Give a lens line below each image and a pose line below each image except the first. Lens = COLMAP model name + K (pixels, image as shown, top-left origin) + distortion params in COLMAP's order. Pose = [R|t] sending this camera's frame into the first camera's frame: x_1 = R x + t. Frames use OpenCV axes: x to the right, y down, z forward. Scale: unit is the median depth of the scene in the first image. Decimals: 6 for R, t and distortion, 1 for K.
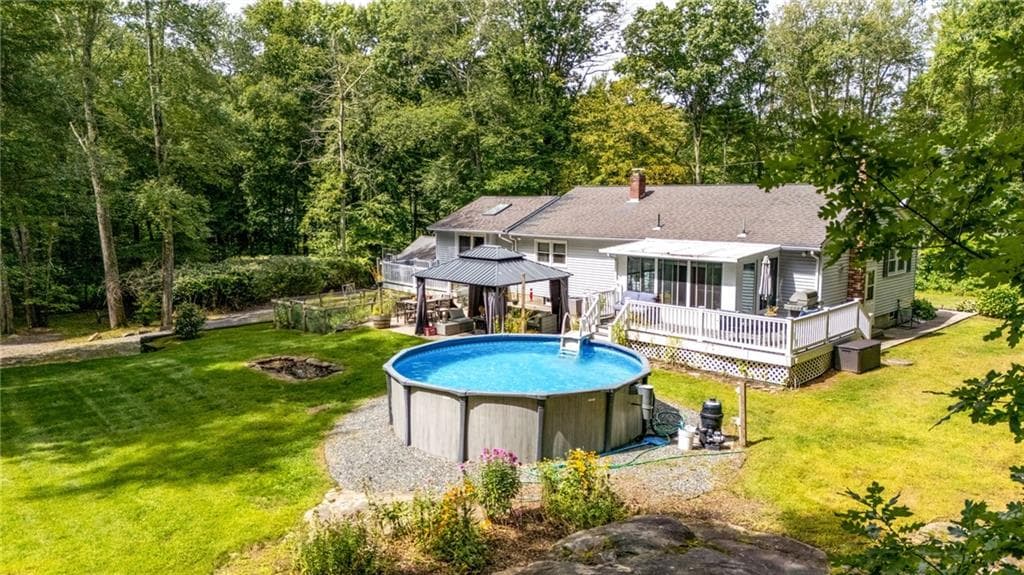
lens RADIAL K [[749.0, 0, 517.4], [0, 749.0, 286.0], [0, 0, 1]] dist [0.086733, -0.101371]
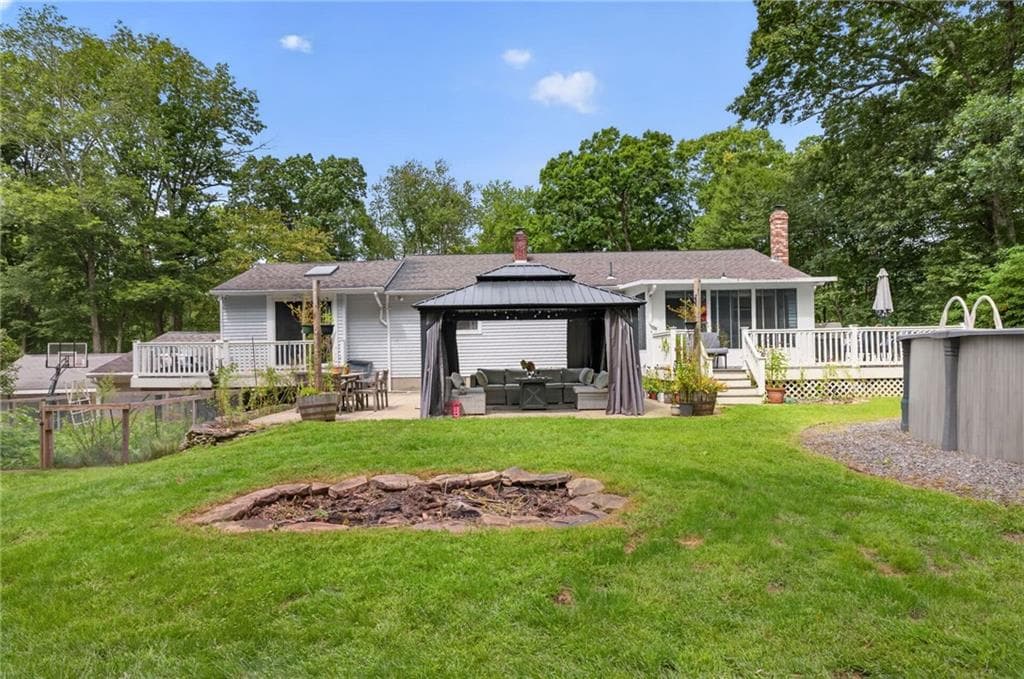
lens RADIAL K [[550.0, 0, 501.6], [0, 550.0, 348.6], [0, 0, 1]] dist [-0.001421, -0.001282]
pose [[0.704590, 0.003267, 0.709608, -0.402102], [0.105357, 0.988425, -0.109163, 0.068143], [-0.701750, 0.151677, 0.696089, 0.743282]]
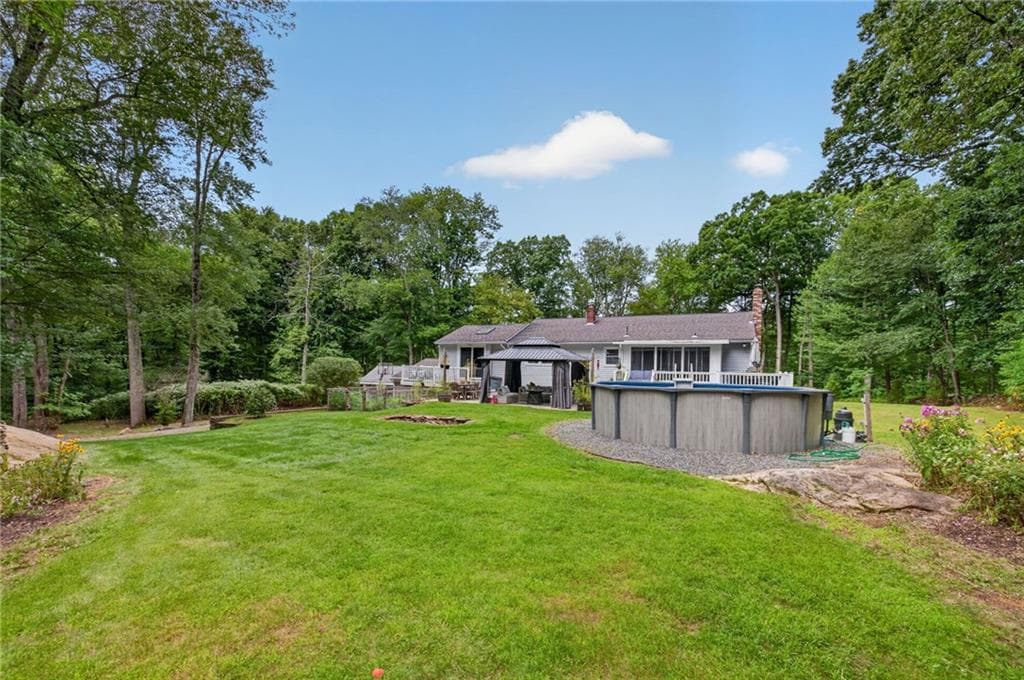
lens RADIAL K [[445.6, 0, 513.9], [0, 445.6, 368.4], [0, 0, 1]] dist [0.002969, -0.000220]
pose [[0.945061, 0.022155, 0.326142, -0.362183], [0.018548, 0.992459, -0.121164, 0.105346], [-0.326367, 0.120557, 0.937524, 0.272869]]
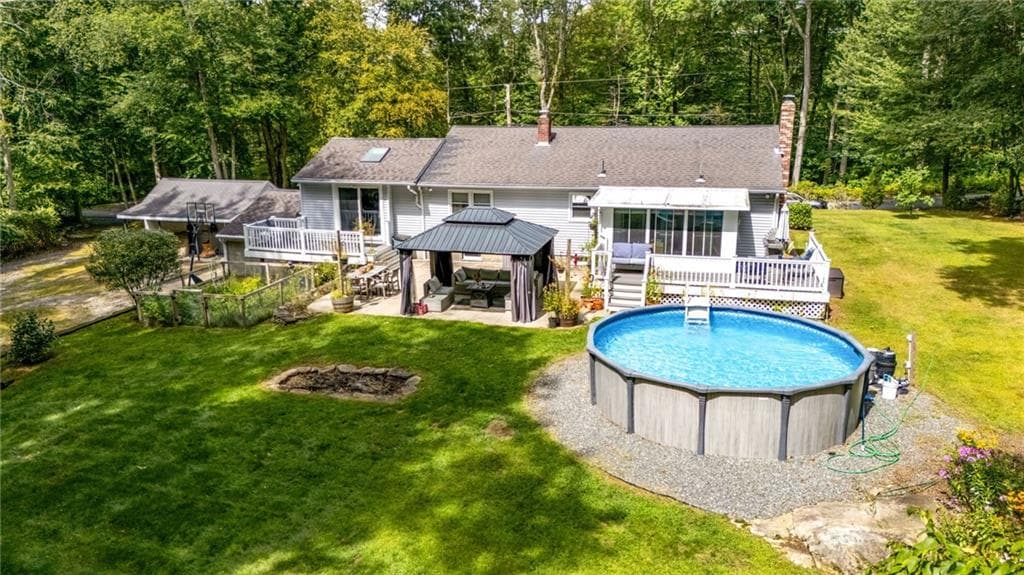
lens RADIAL K [[749.0, 0, 517.4], [0, 749.0, 286.0], [0, 0, 1]] dist [0.086733, -0.101371]
pose [[0.864391, -0.128534, 0.486115, -0.477942], [0.069358, 0.988013, 0.137913, -0.086464], [-0.498014, -0.085495, 0.862944, 0.195811]]
